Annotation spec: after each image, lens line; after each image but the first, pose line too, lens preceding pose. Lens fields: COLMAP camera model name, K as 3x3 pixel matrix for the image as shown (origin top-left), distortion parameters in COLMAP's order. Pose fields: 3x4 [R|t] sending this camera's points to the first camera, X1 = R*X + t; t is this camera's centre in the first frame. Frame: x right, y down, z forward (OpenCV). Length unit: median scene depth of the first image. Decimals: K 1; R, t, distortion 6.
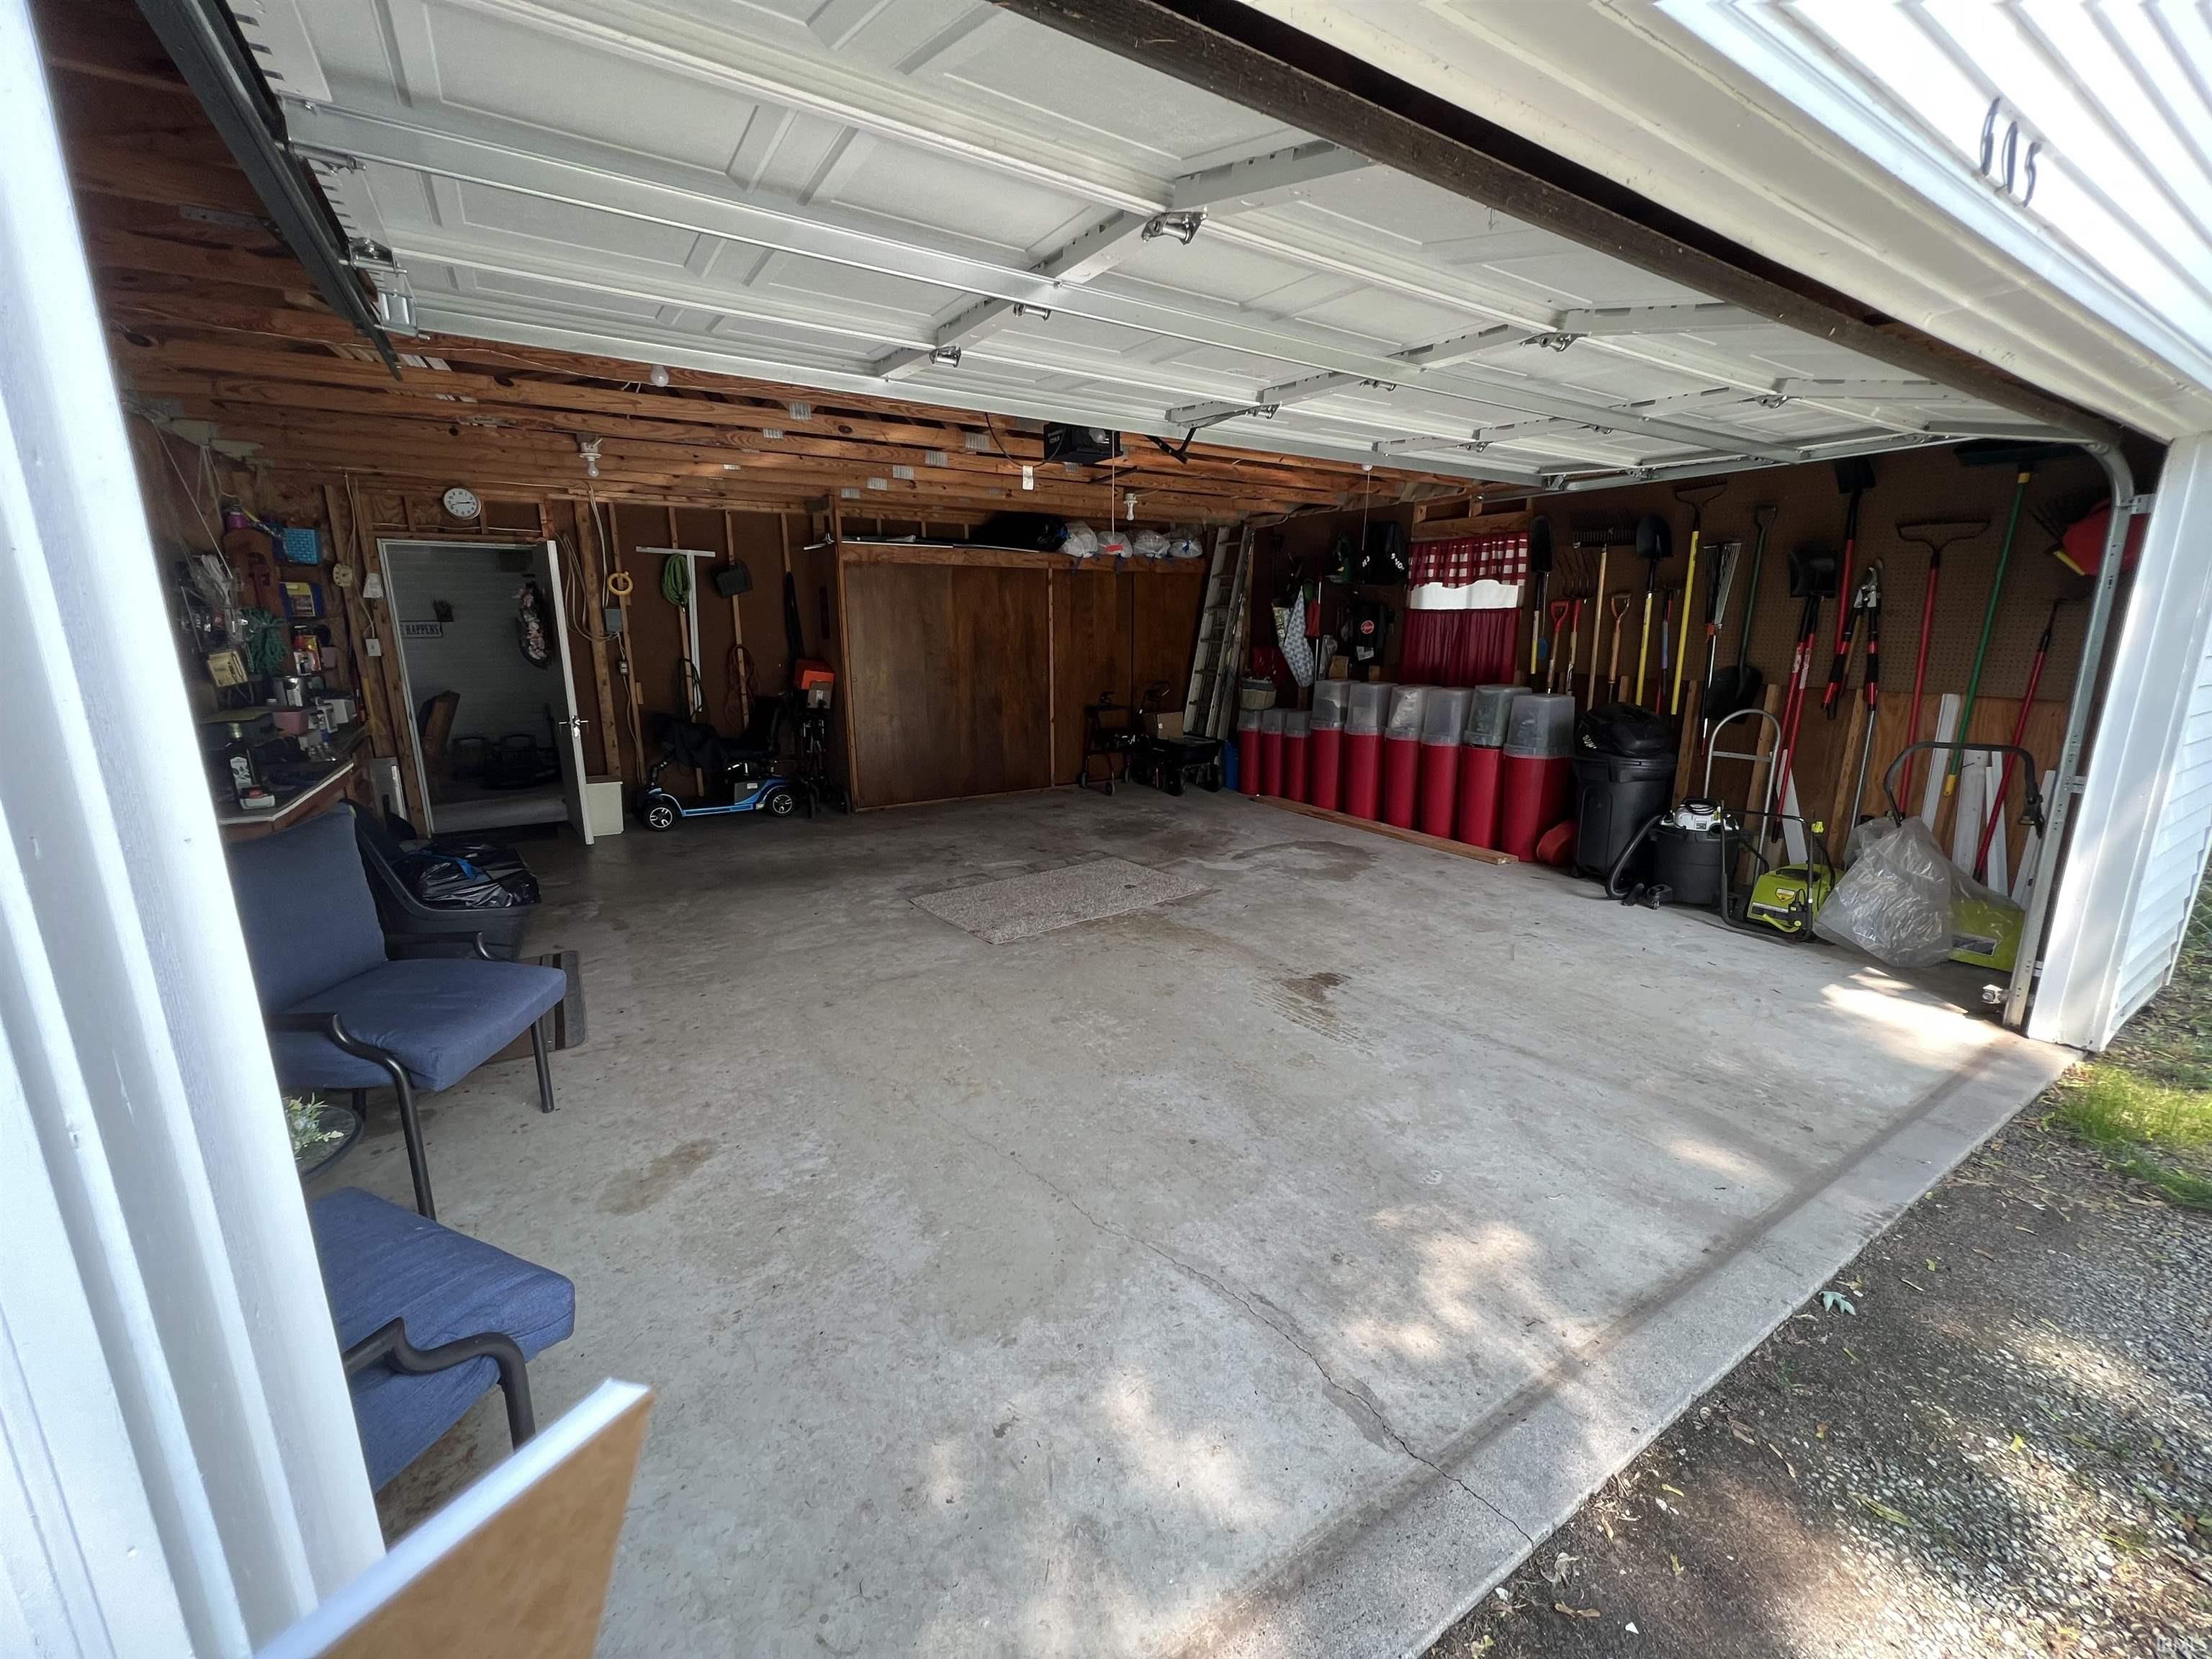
lens RADIAL K [[885.4, 0, 1103.1], [0, 885.4, 825.5], [0, 0, 1]] dist [-0.002578, 0.000951]
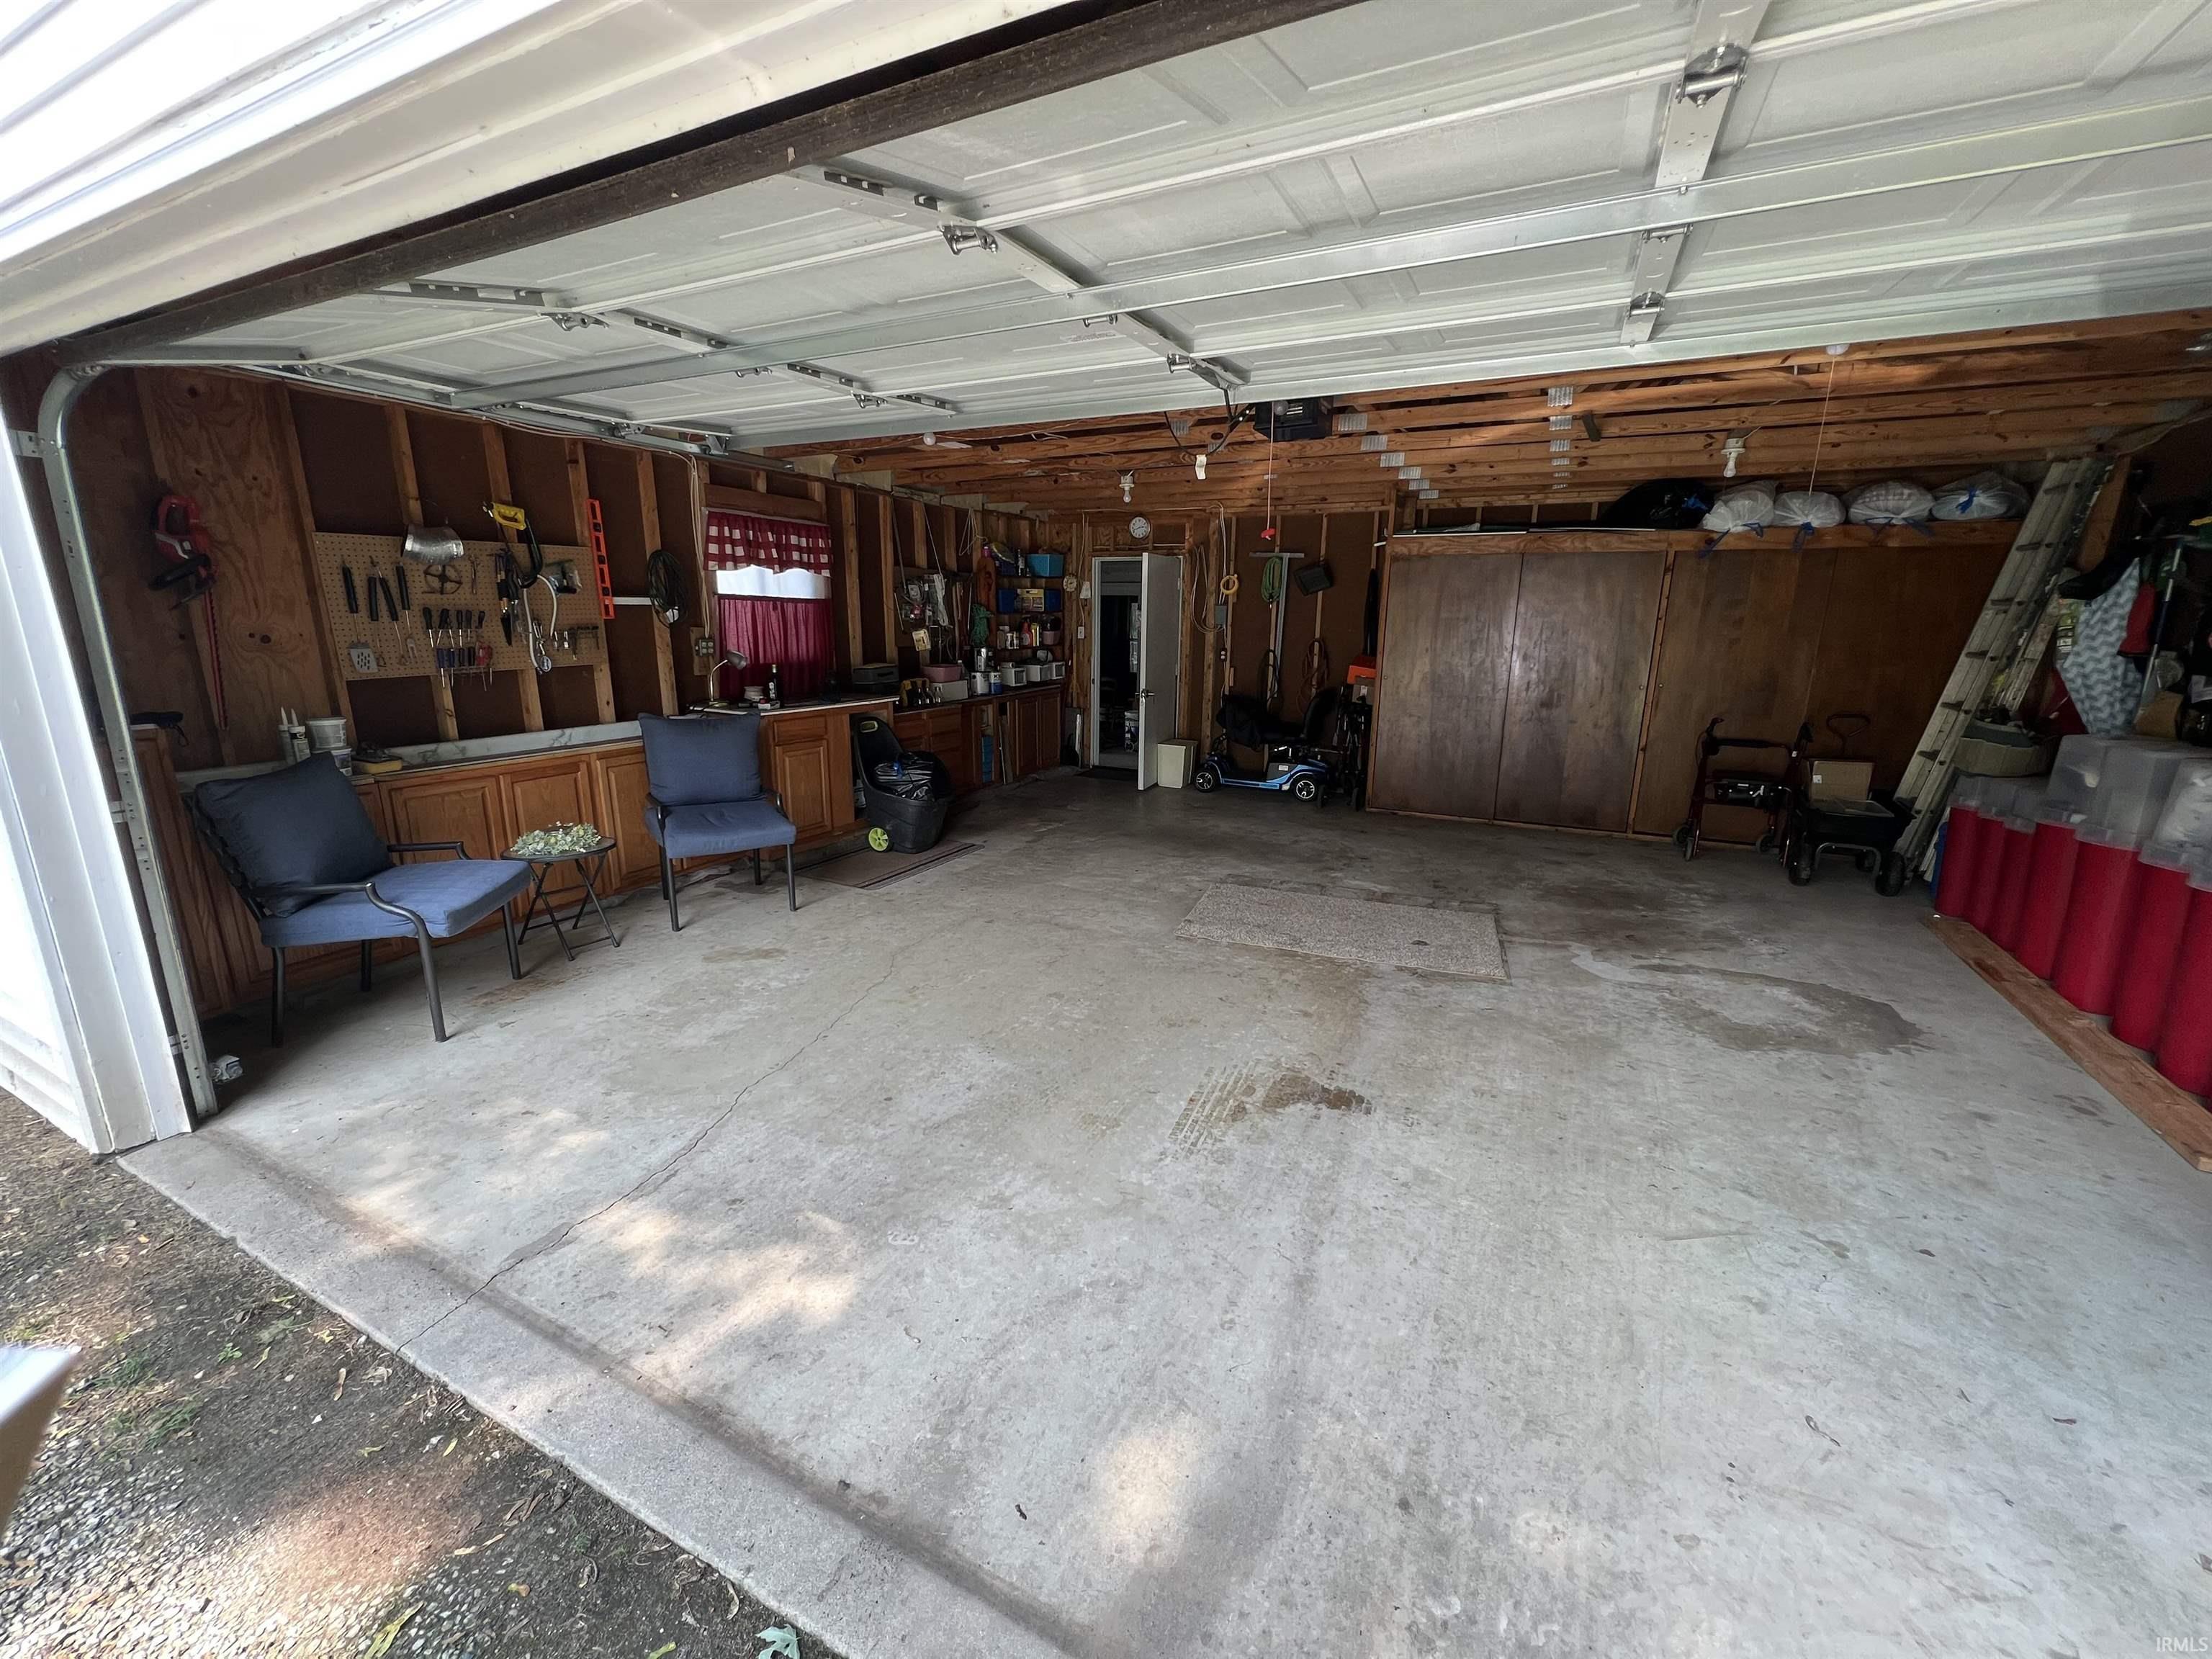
lens RADIAL K [[885.4, 0, 1104.8], [0, 885.4, 824.8], [0, 0, 1]] dist [-0.002578, 0.000951]
pose [[0.520799, 0.201357, -0.829592, 0.587180], [-0.201501, 0.973321, 0.109745, -0.074701], [0.829557, 0.110009, 0.547478, 0.331307]]
